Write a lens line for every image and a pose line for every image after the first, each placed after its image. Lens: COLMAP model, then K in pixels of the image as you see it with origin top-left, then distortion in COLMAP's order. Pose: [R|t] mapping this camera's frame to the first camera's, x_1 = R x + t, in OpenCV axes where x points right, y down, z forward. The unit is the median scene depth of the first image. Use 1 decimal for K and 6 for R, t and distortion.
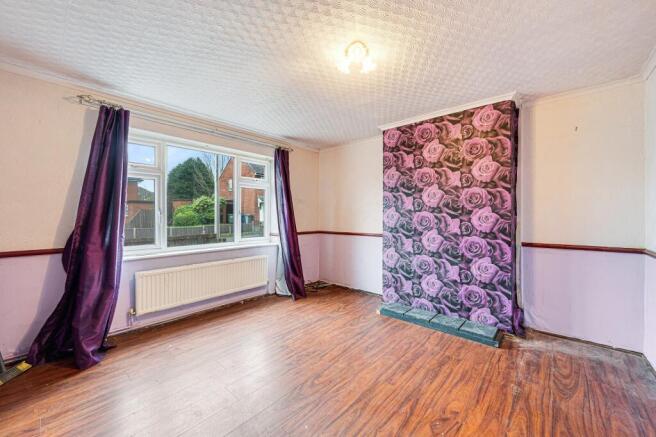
lens RADIAL K [[260.2, 0, 329.5], [0, 260.2, 216.8], [0, 0, 1]] dist [0.001988, -0.000067]
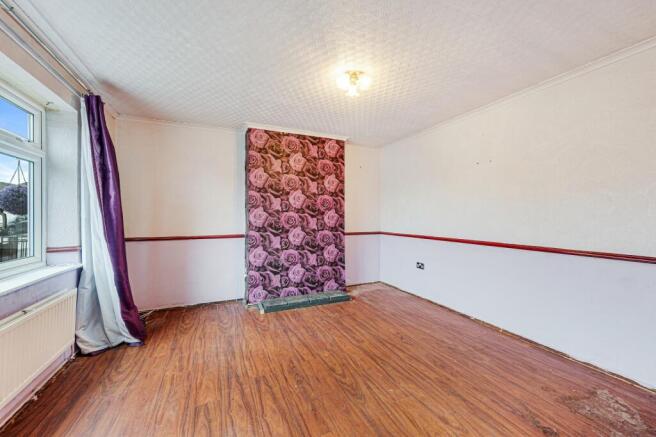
lens RADIAL K [[260.2, 0, 329.5], [0, 260.2, 217.4], [0, 0, 1]] dist [0.001988, -0.000067]
pose [[0.413101, -0.007049, 0.910658, -0.645819], [-0.001693, 0.999962, 0.008508, -0.006110], [-0.910684, -0.005056, 0.413073, 0.374155]]
